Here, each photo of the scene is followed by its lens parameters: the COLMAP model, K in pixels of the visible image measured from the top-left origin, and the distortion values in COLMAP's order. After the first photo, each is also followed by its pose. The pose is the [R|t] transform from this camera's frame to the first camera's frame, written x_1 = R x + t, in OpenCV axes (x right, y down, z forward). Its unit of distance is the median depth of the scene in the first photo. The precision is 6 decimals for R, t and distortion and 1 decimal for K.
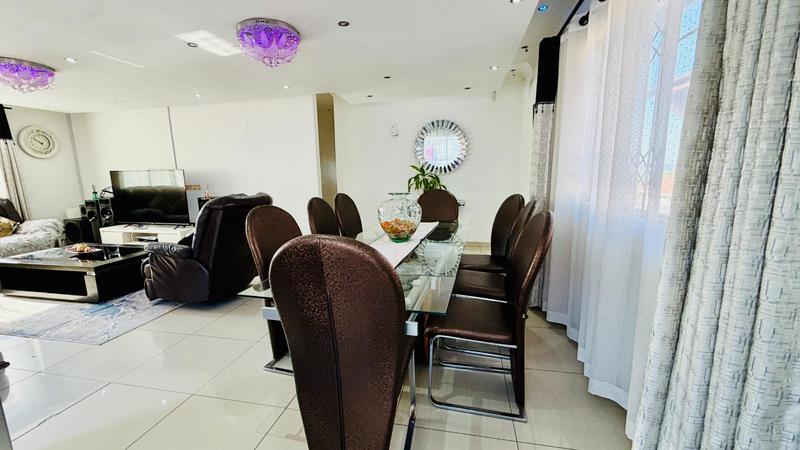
lens RADIAL K [[319.3, 0, 401.4], [0, 319.3, 225.8], [0, 0, 1]] dist [0.000221, -0.000533]
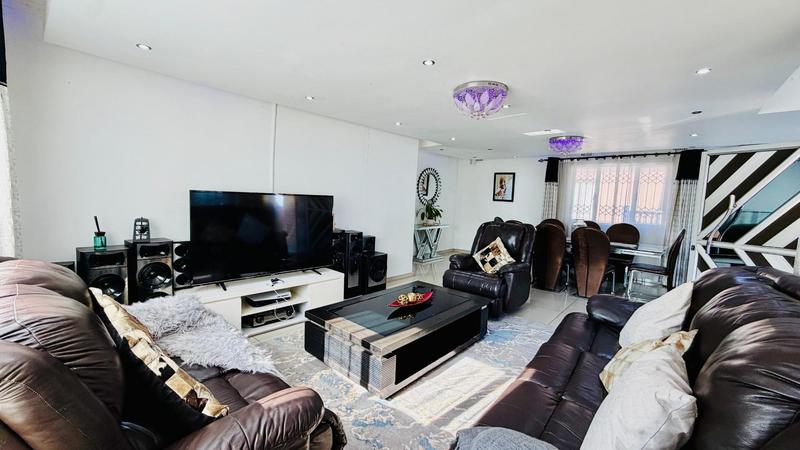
lens RADIAL K [[319.3, 0, 398.4], [0, 319.3, 225.3], [0, 0, 1]] dist [0.000221, -0.000533]
pose [[0.497274, -0.034631, 0.866902, -1.194007], [0.100307, 0.994797, -0.017798, -0.067671], [-0.861776, 0.095807, 0.498160, 0.435915]]
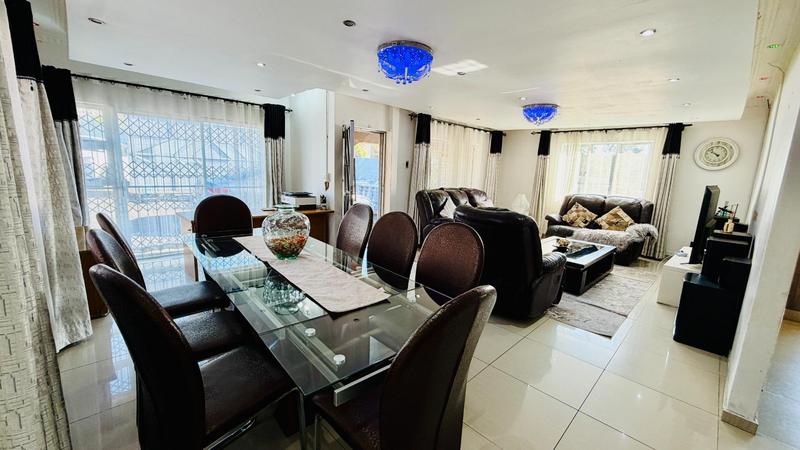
lens RADIAL K [[319.3, 0, 399.9], [0, 319.3, 223.9], [0, 0, 1]] dist [0.000221, -0.000533]
pose [[-0.552146, 0.137993, -0.822248, 0.251448], [-0.172663, 0.945903, 0.274690, -0.161779], [0.815673, 0.293641, -0.498451, 0.765207]]
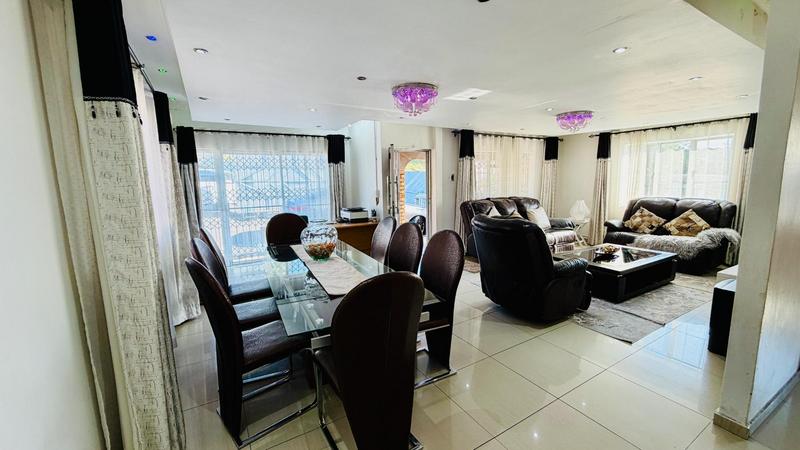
lens RADIAL K [[319.3, 0, 400.1], [0, 319.3, 223.4], [0, 0, 1]] dist [0.000221, -0.000533]
pose [[-0.733377, 0.125068, -0.668219, 0.254056], [-0.084254, 0.958632, 0.271893, -0.199035], [0.674581, 0.255700, -0.692501, 0.903860]]
